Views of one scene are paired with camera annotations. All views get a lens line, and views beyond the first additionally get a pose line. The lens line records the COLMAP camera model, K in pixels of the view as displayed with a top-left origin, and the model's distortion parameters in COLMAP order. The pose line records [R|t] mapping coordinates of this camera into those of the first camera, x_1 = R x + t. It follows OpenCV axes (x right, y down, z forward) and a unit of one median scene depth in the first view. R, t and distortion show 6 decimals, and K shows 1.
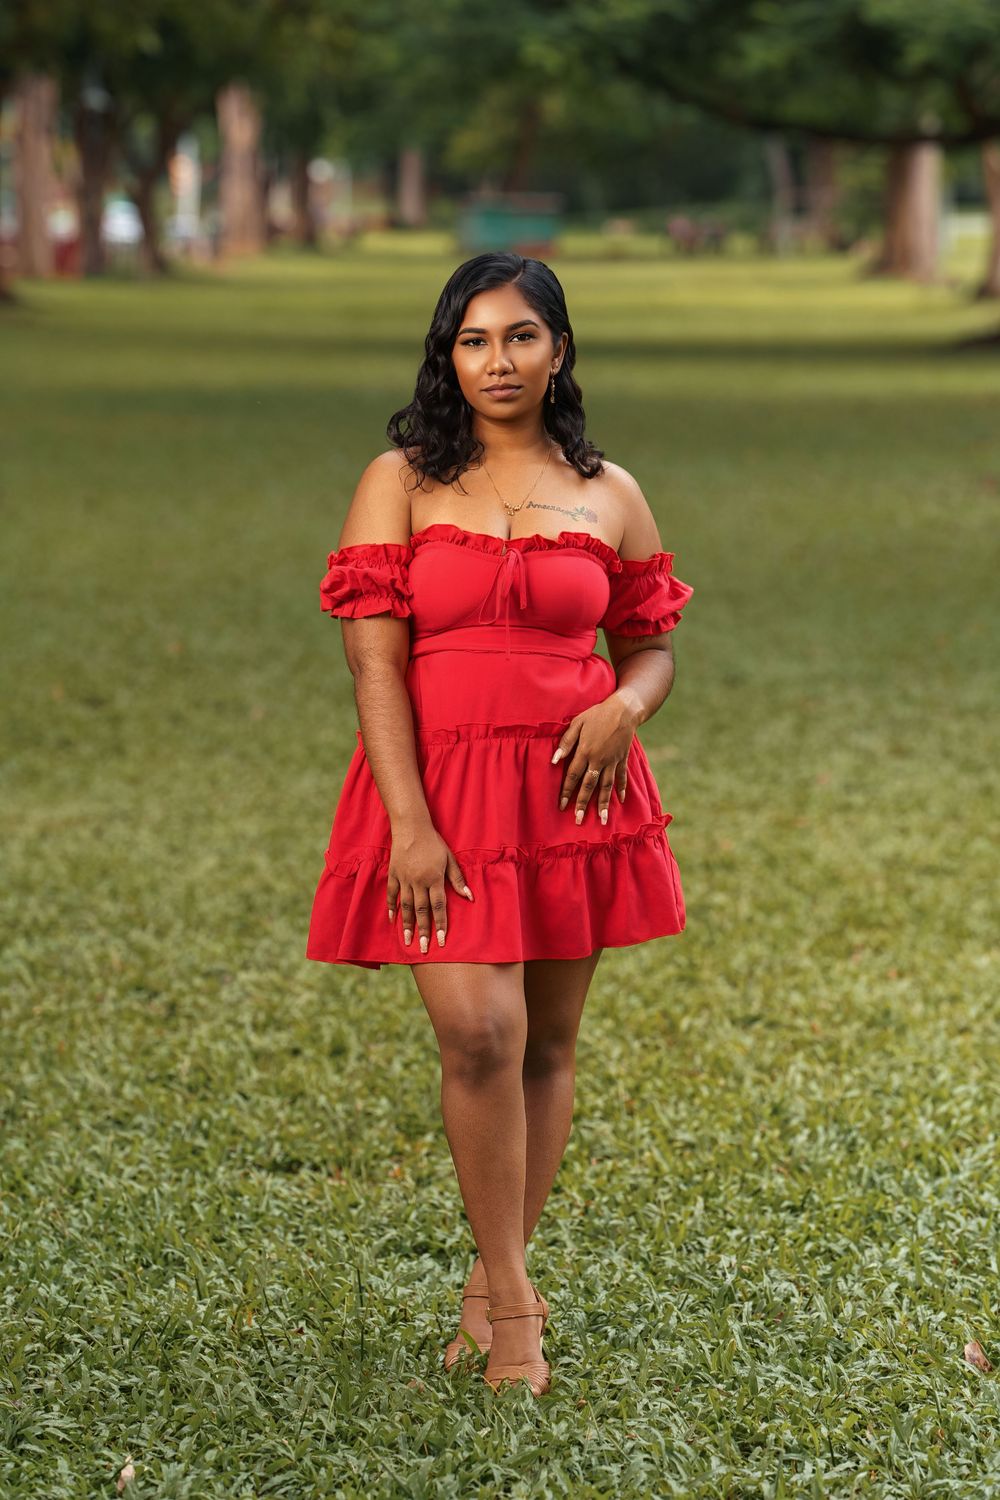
lens RADIAL K [[5851.0, 0, 499.6], [0, 5851.0, 753.1], [0, 0, 1]] dist [0.226216, 0.000000]
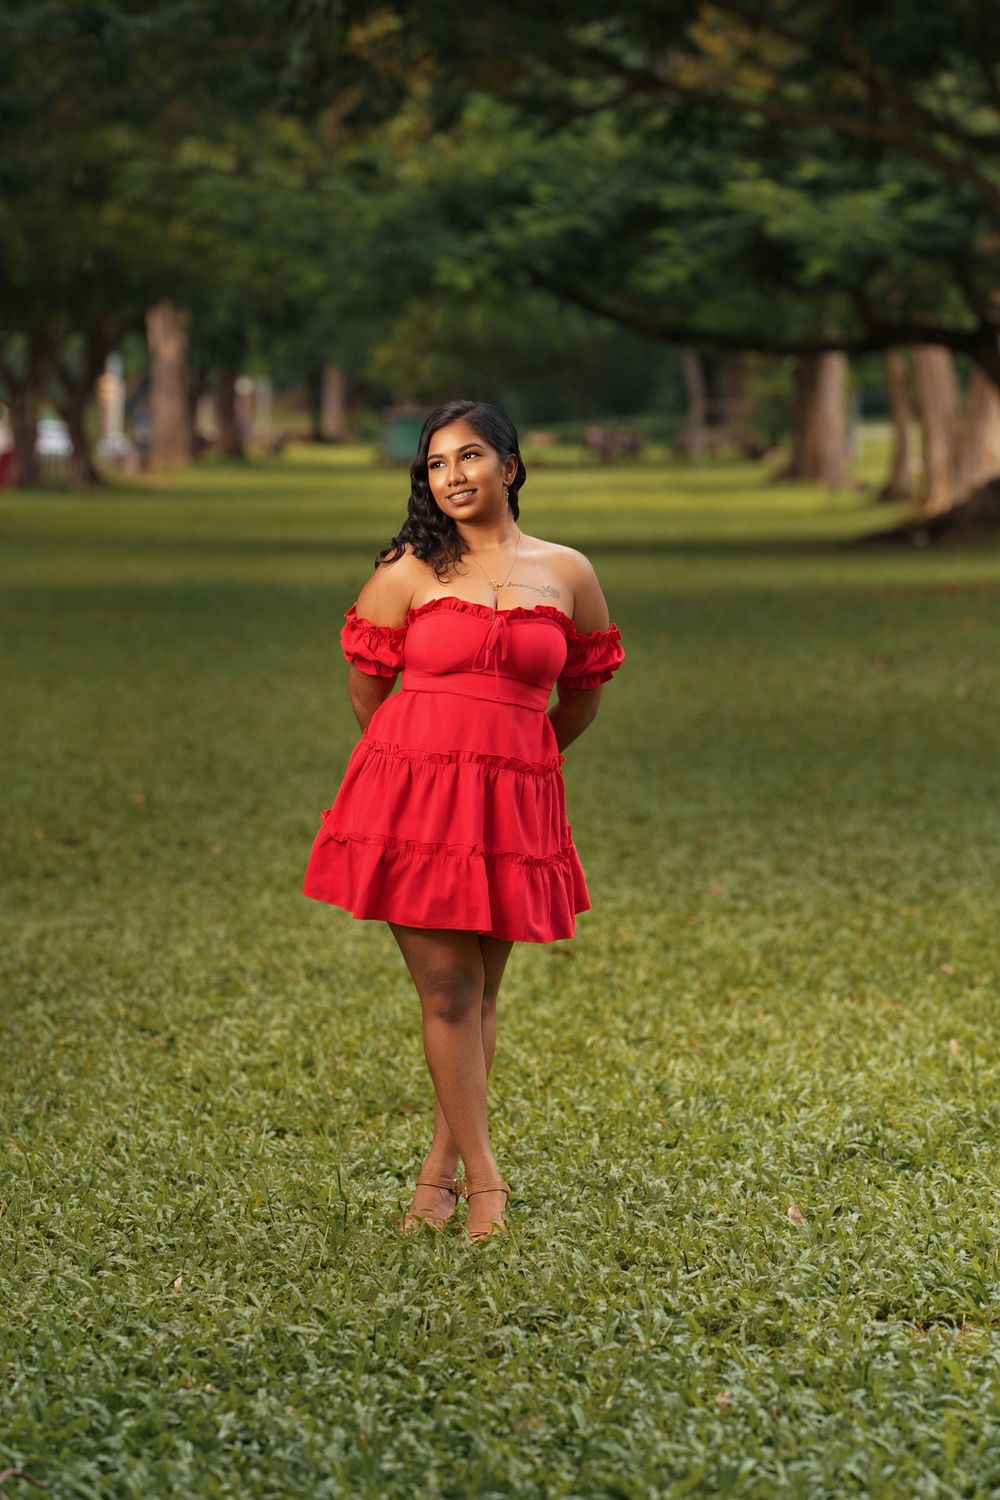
lens RADIAL K [[5851.0, 0, 500.6], [0, 5851.0, 747.4], [0, 0, 1]] dist [0.226216, 0.000000]
pose [[0.999857, -0.010351, 0.013362, -0.001764], [0.010844, 0.999243, -0.037354, 0.018501], [-0.012965, 0.037493, 0.999213, -0.148118]]
